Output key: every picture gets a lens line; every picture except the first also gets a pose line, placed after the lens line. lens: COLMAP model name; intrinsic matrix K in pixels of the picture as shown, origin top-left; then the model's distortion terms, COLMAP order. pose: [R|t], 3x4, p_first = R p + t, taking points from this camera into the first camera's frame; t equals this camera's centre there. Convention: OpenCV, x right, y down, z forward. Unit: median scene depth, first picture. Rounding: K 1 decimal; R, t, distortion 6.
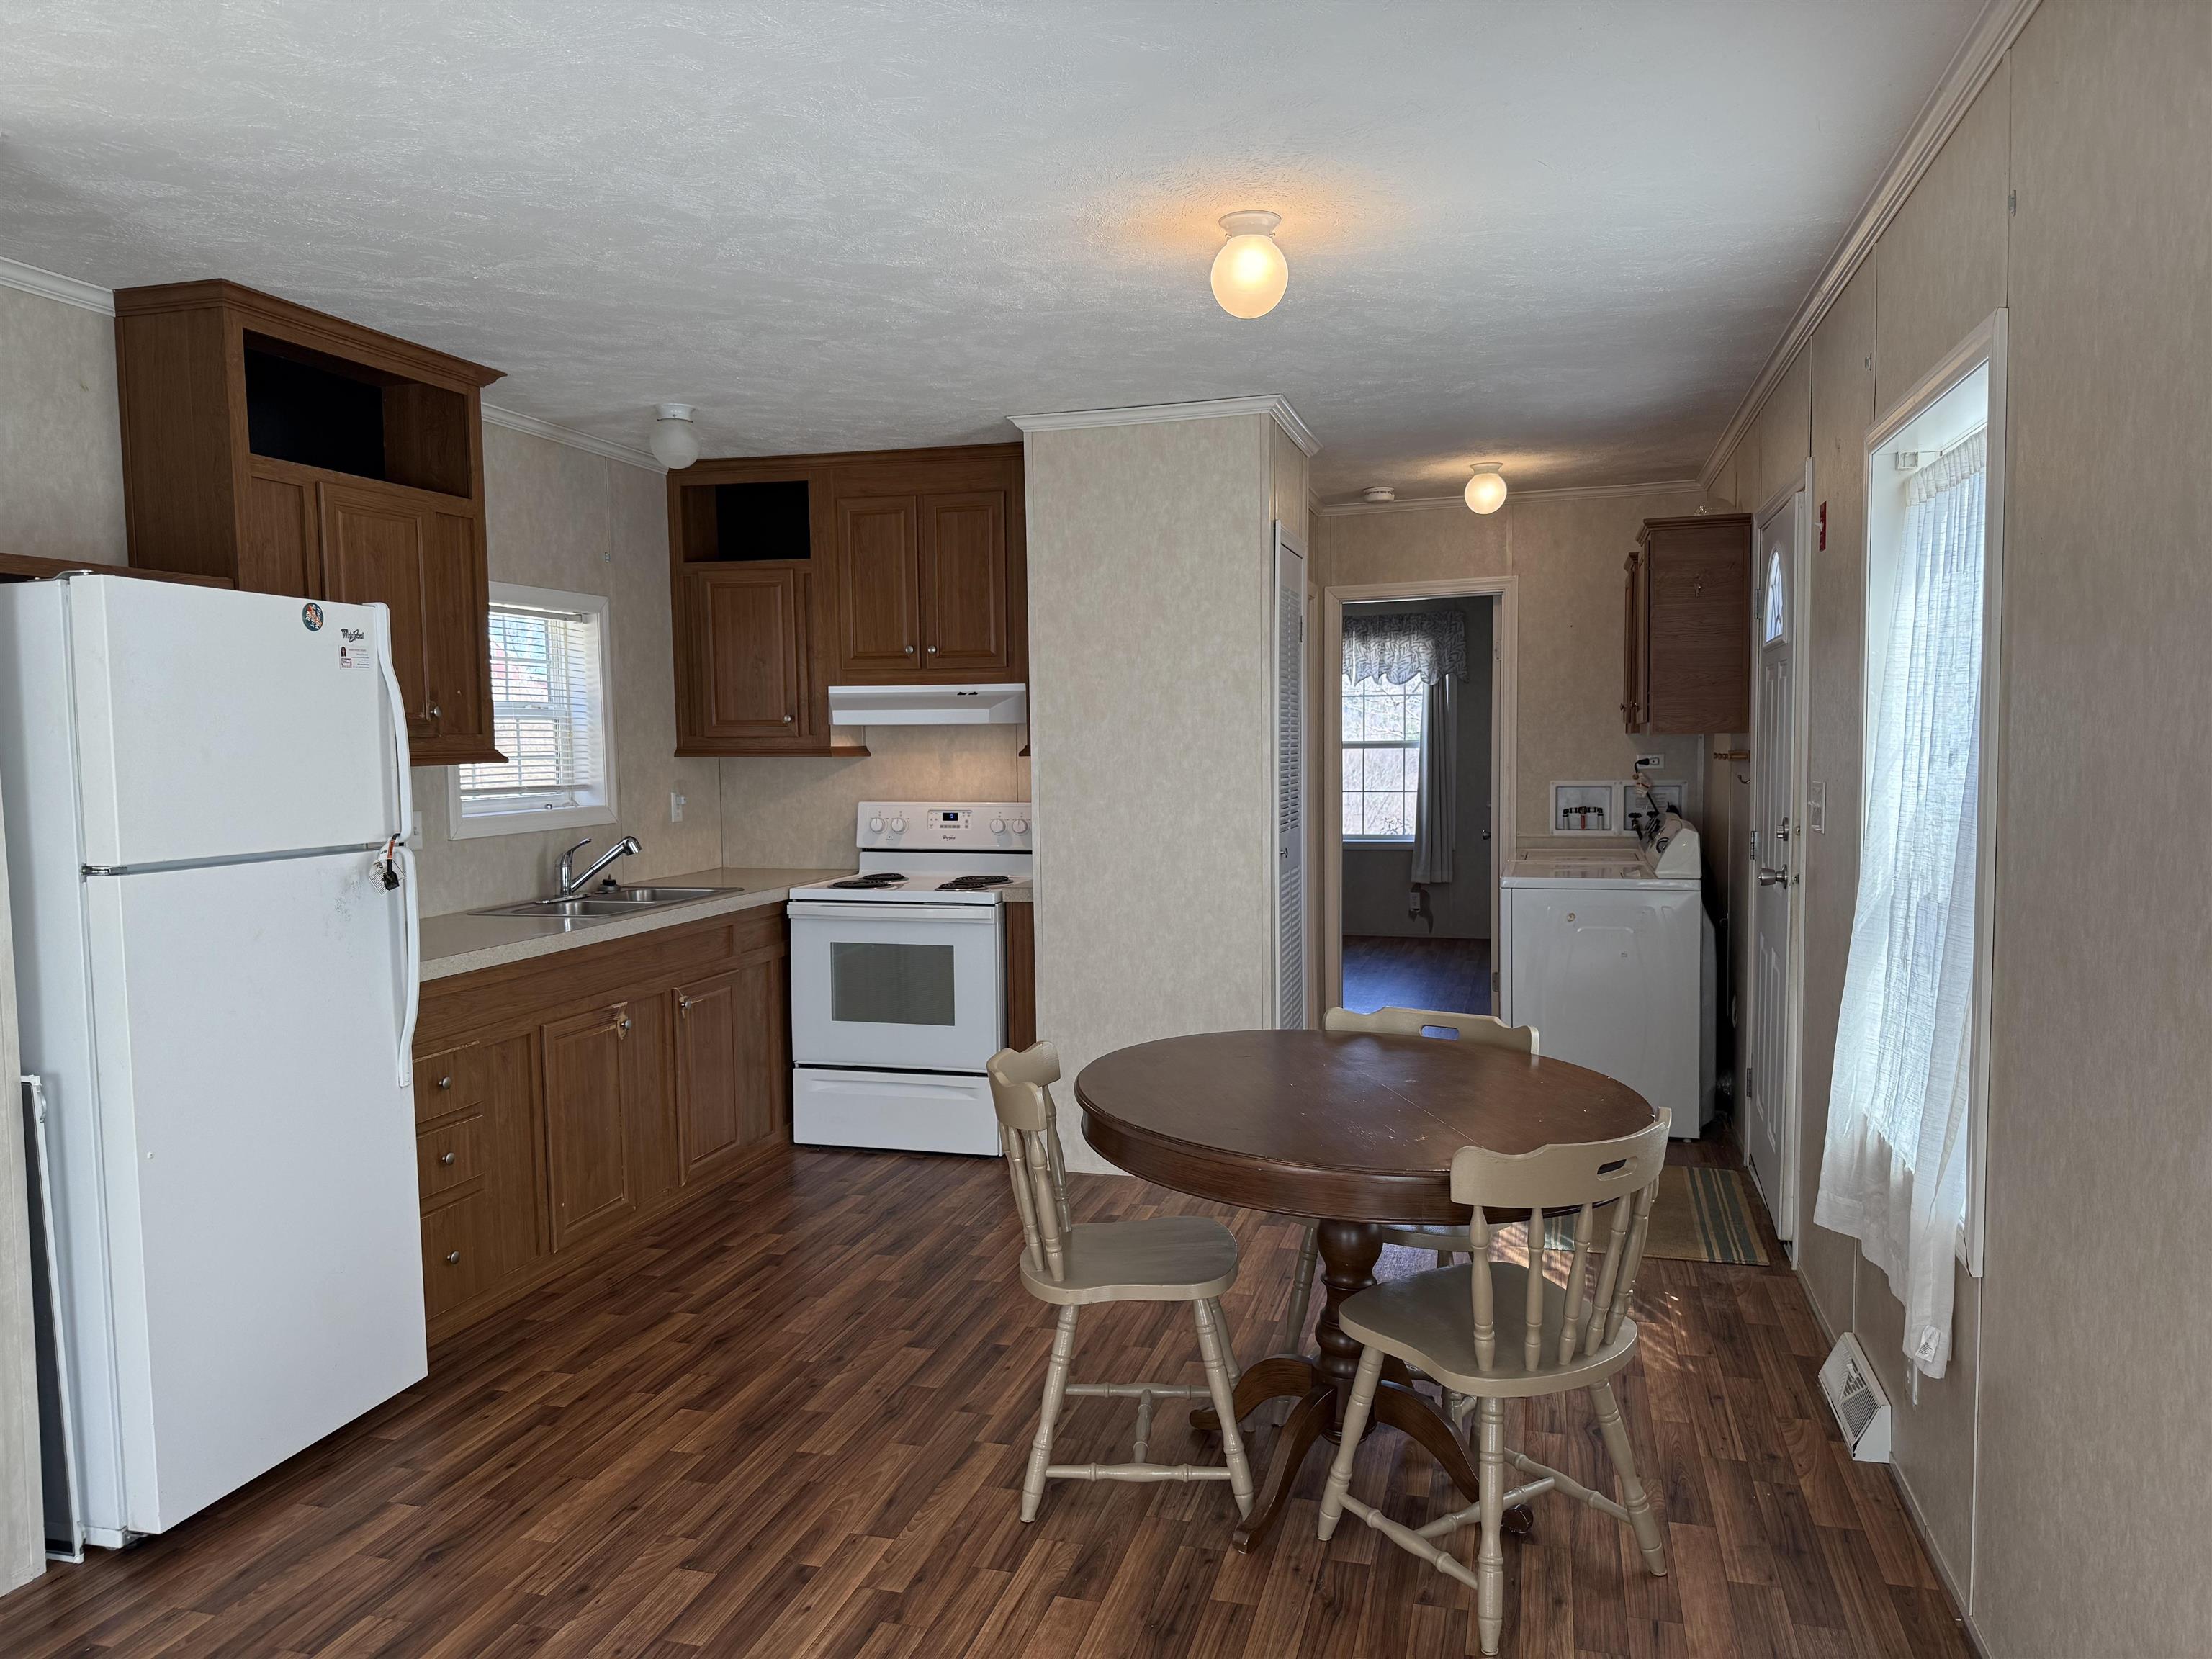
lens RADIAL K [[1565.4, 0, 1092.2], [0, 1565.4, 843.6], [0, 0, 1]] dist [0.054673, -0.072955]
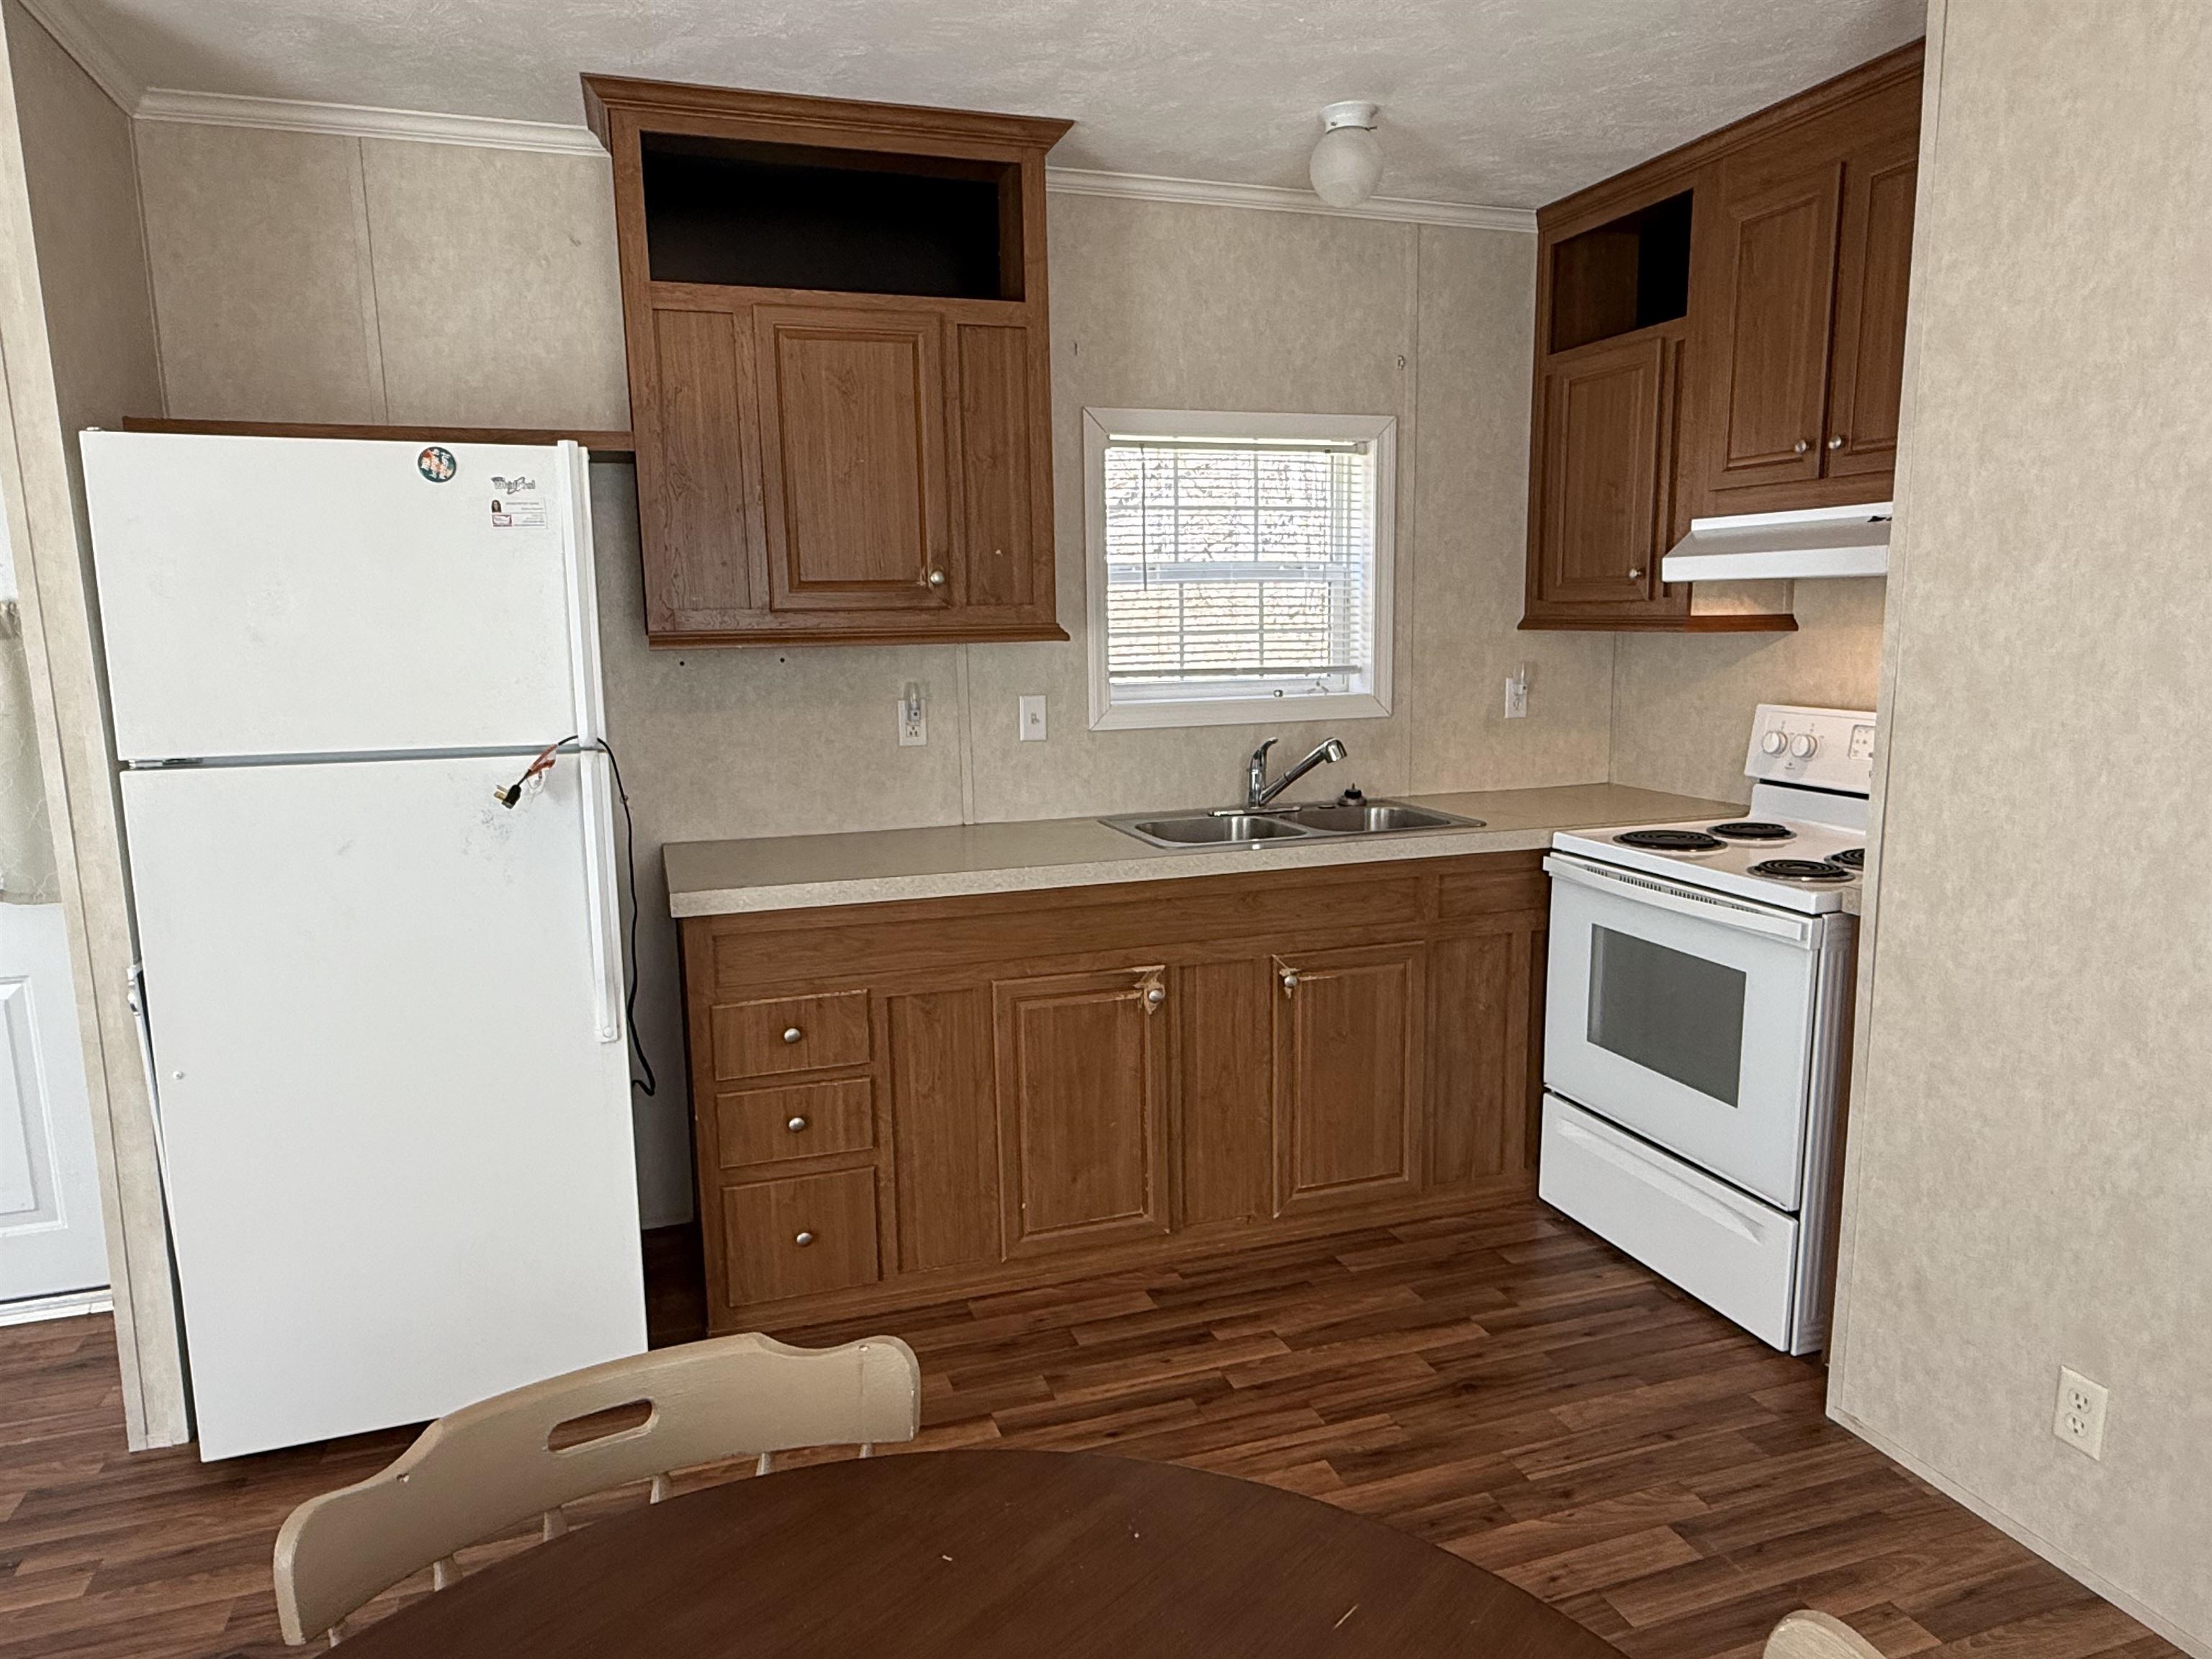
lens RADIAL K [[1371.5, 0, 1089.1], [0, 1371.5, 835.2], [0, 0, 1]] dist [-0.001961, 0.002114]
pose [[0.562966, 0.133850, -0.815570, 0.182531], [-0.047923, 0.990425, 0.129468, -0.038271], [0.825090, -0.033802, 0.563990, 0.538232]]
